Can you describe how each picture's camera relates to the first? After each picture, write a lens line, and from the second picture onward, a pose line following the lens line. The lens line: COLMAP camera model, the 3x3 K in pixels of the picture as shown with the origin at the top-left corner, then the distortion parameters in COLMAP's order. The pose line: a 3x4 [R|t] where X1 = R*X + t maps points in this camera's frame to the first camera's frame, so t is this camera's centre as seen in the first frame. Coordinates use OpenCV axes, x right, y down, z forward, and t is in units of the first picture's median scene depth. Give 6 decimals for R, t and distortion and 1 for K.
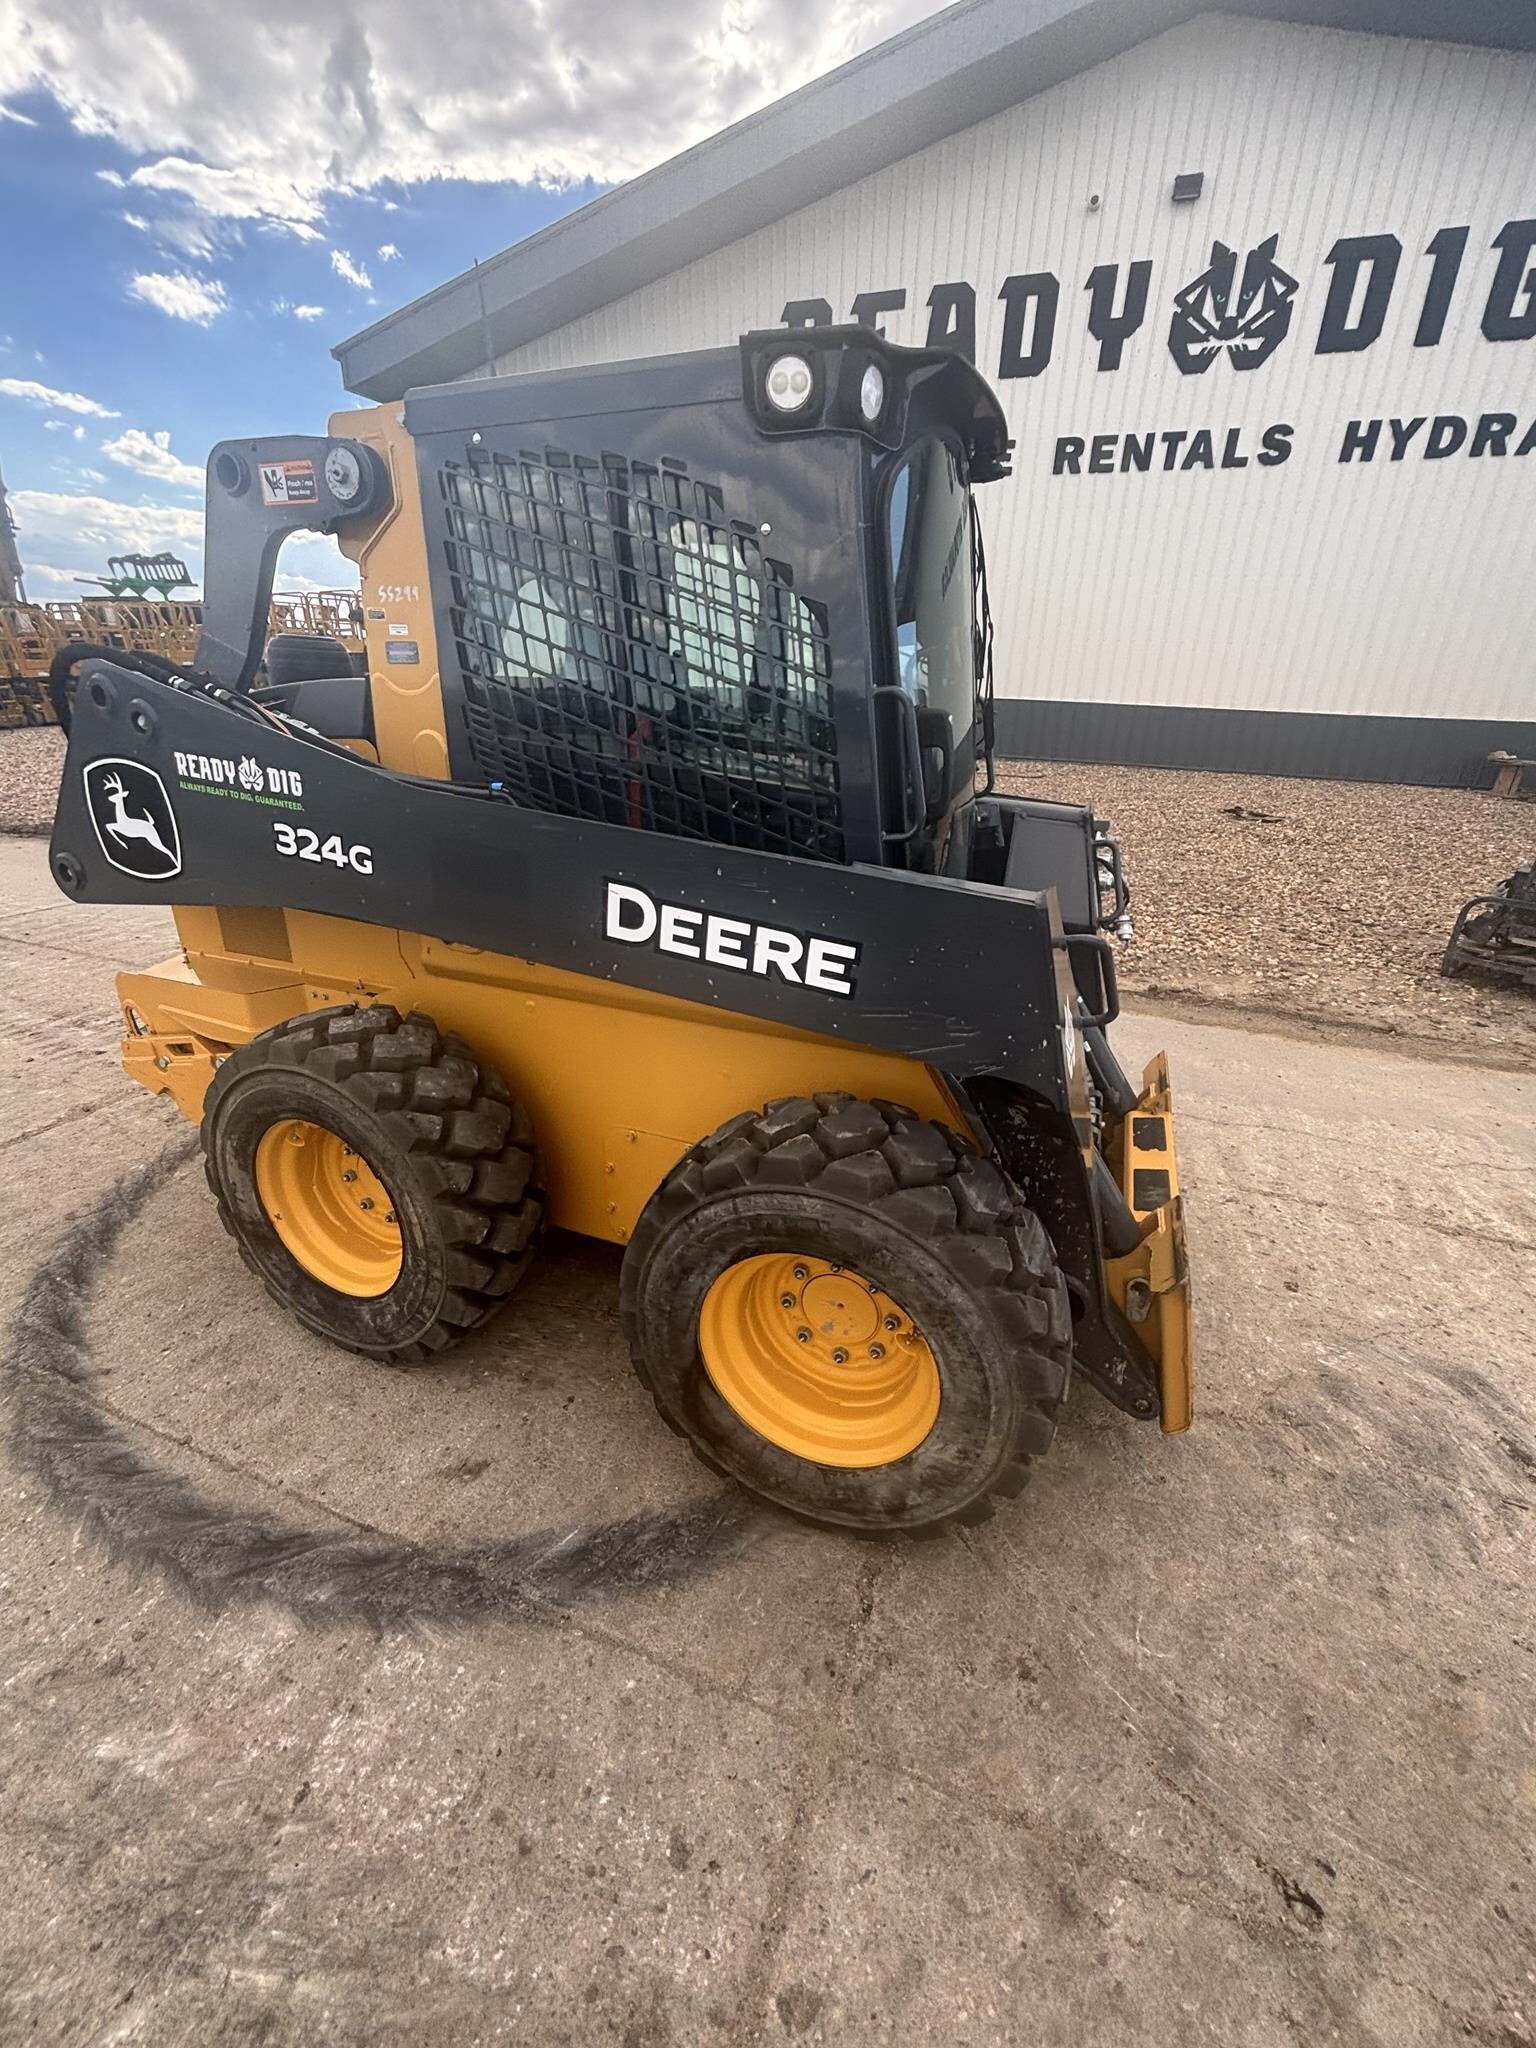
lens RADIAL K [[833.6, 0, 769.3], [0, 833.6, 1016.7], [0, 0, 1]] dist [0.001567, -0.000755]
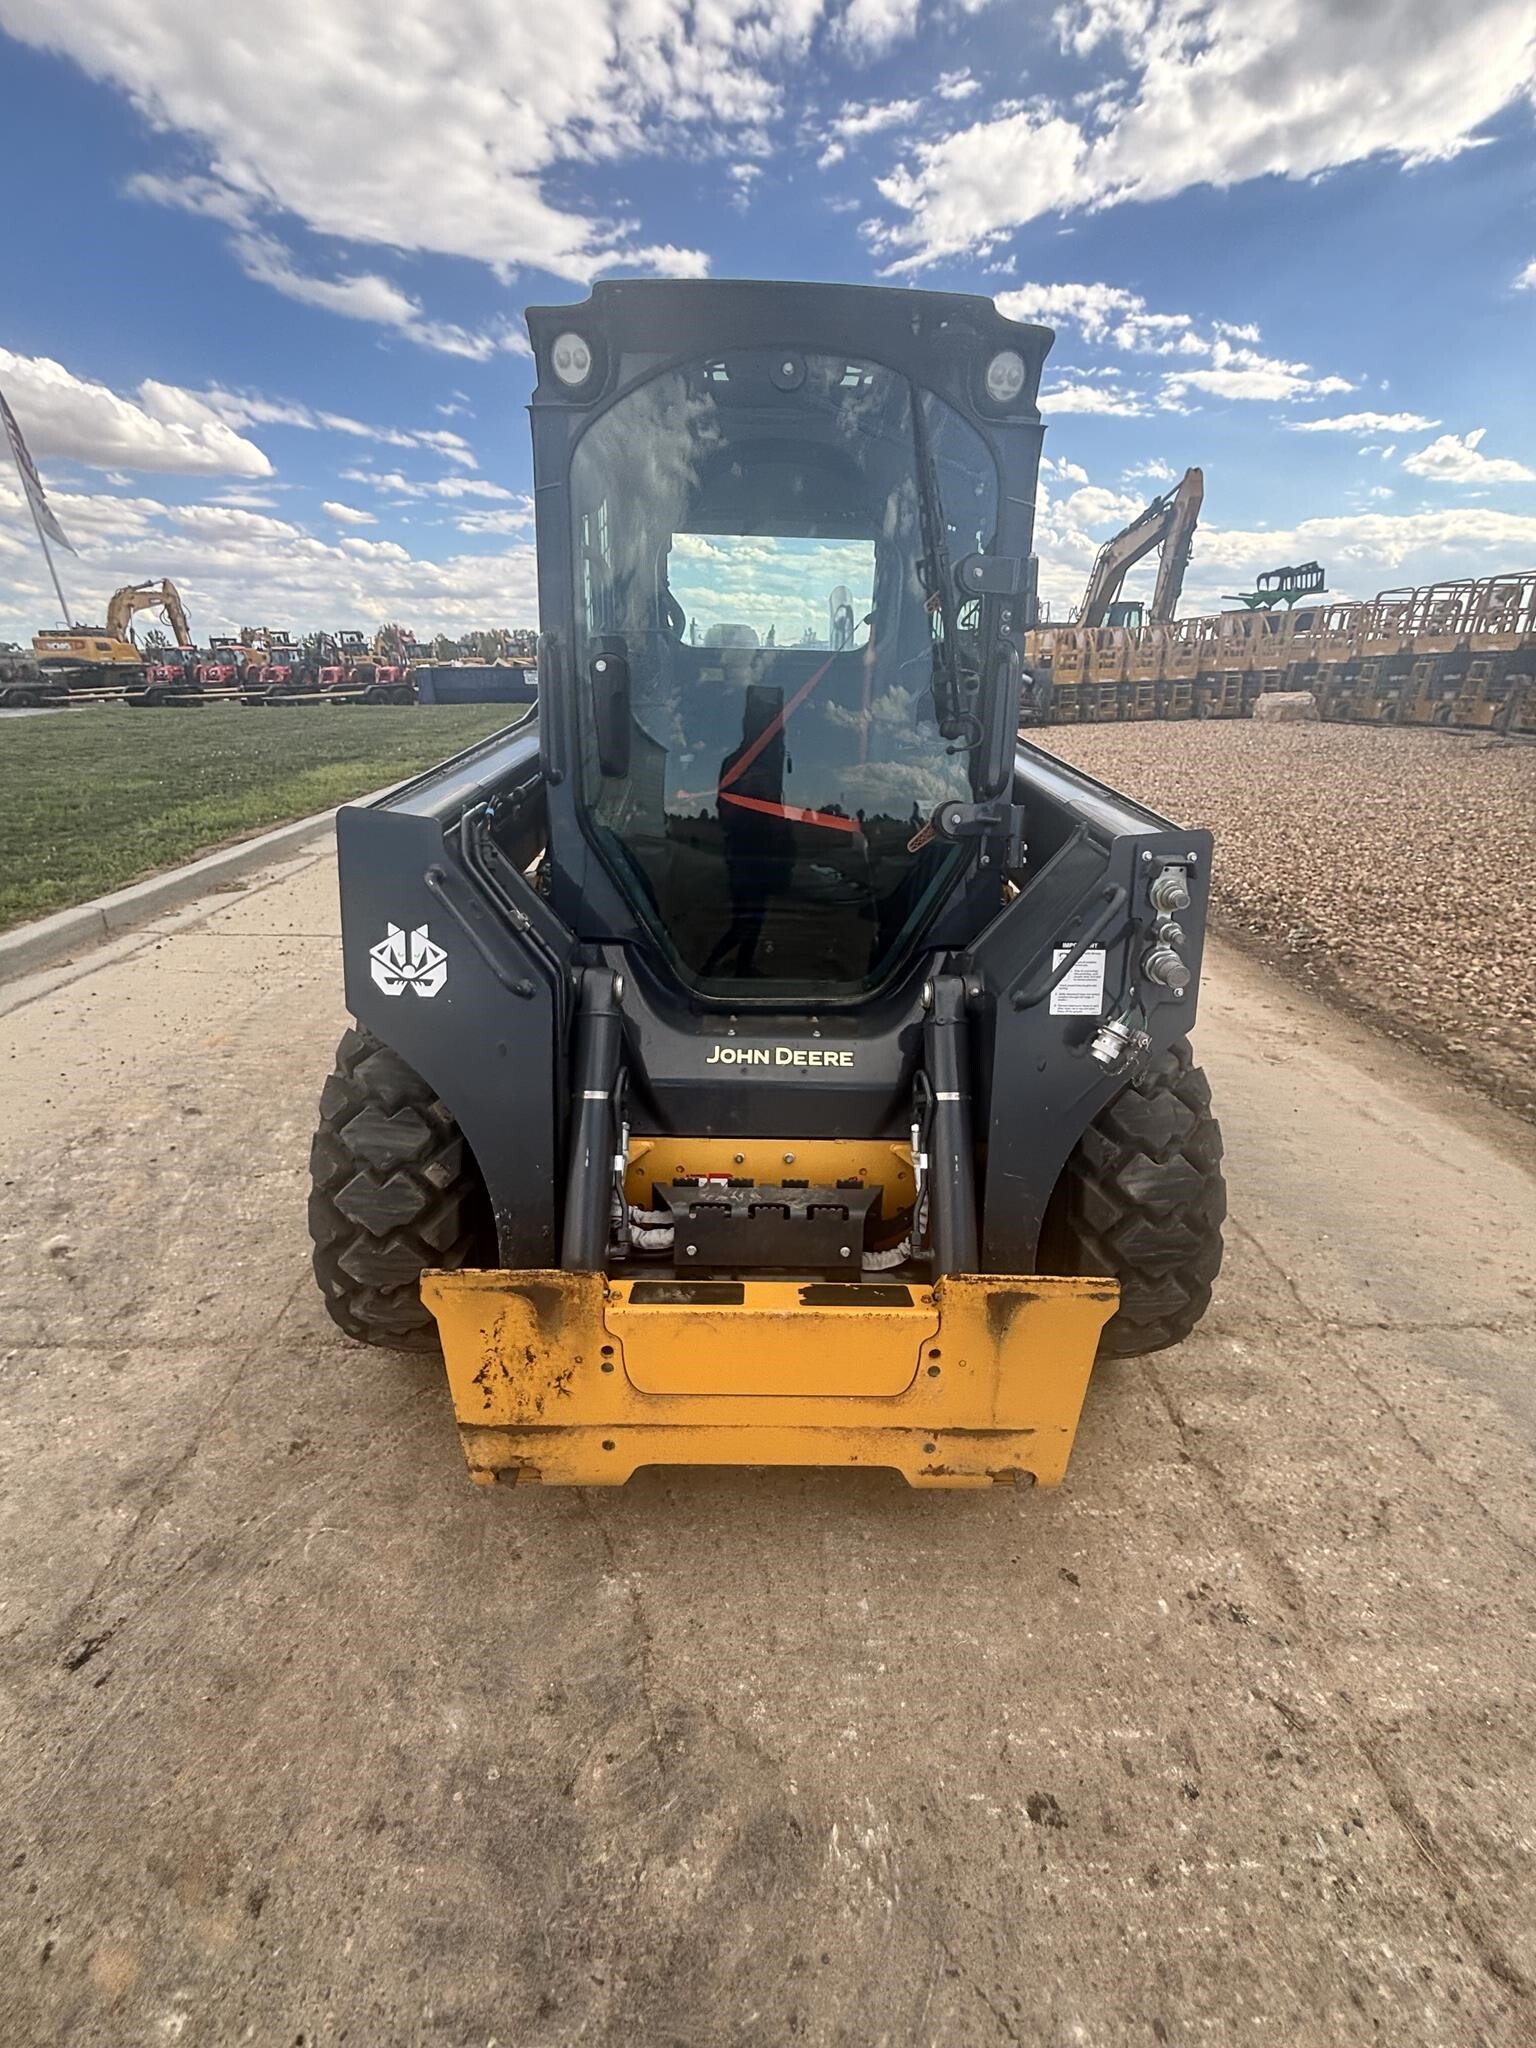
lens RADIAL K [[833.6, 0, 769.3], [0, 833.6, 1016.7], [0, 0, 1]] dist [0.001567, -0.000755]
pose [[0.392003, 0.336157, -0.856348, 1.117842], [-0.344408, 0.916782, 0.202224, -0.214369], [0.853063, 0.215661, 0.475156, 0.694687]]
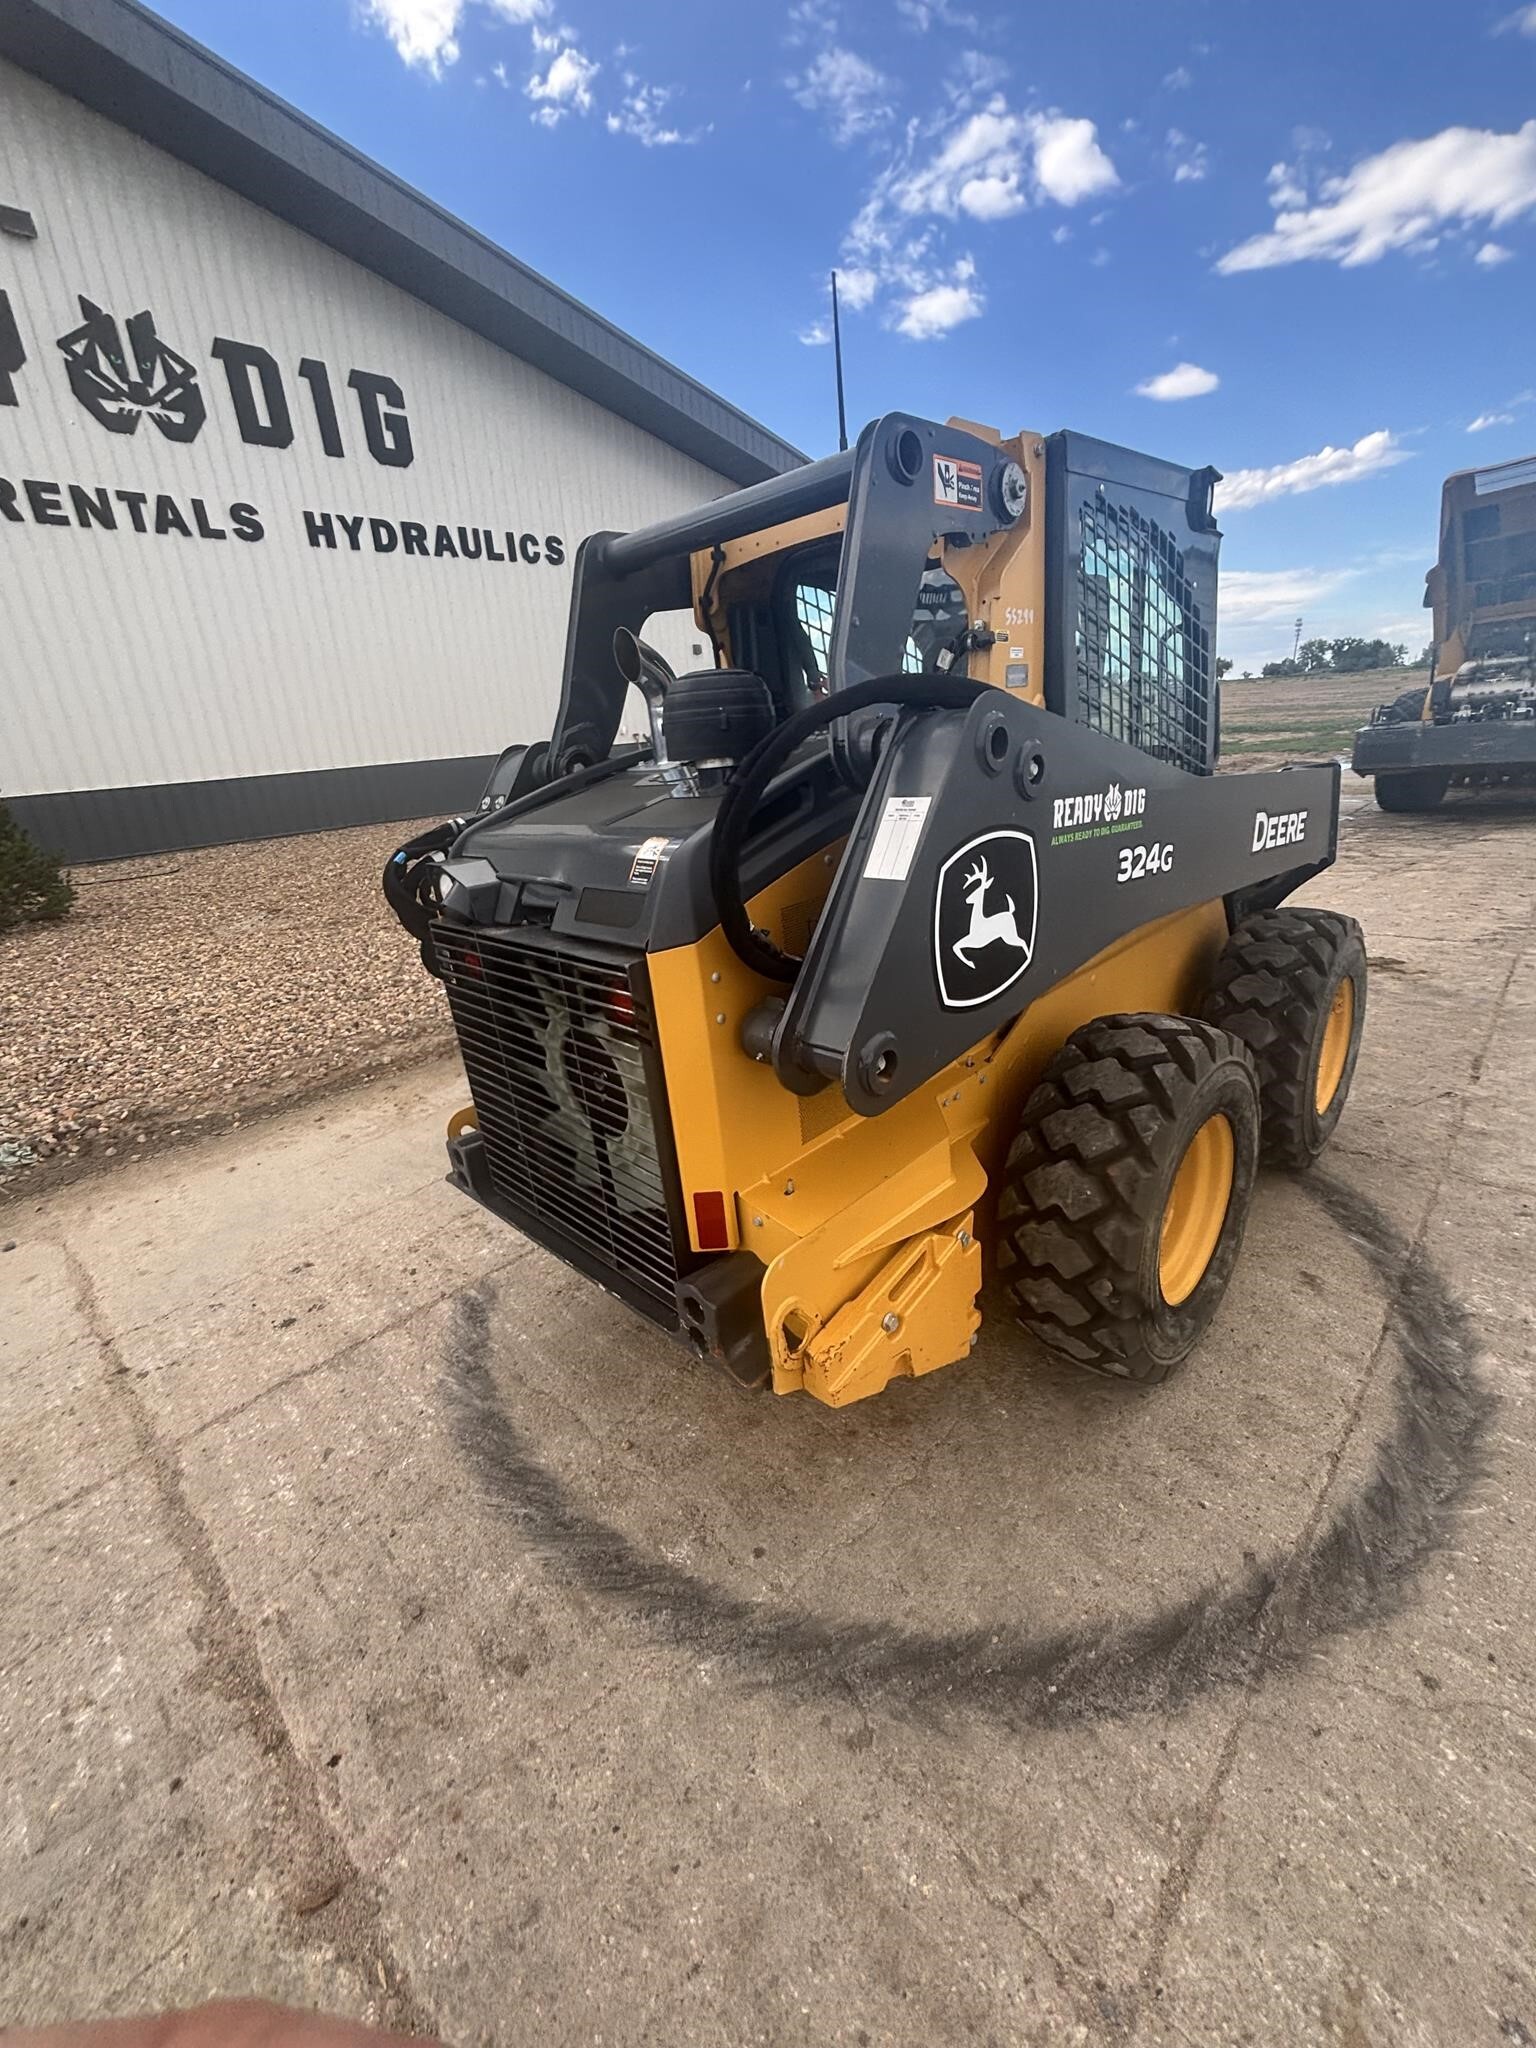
lens RADIAL K [[836.2, 0, 765.6], [0, 836.2, 1018.5], [0, 0, 1]] dist [-0.001263, 0.000778]
pose [[0.387200, -0.366252, 0.846130, -1.591935], [0.427056, 0.884578, 0.187468, -0.407776], [-0.817129, 0.288757, 0.498919, 0.905934]]
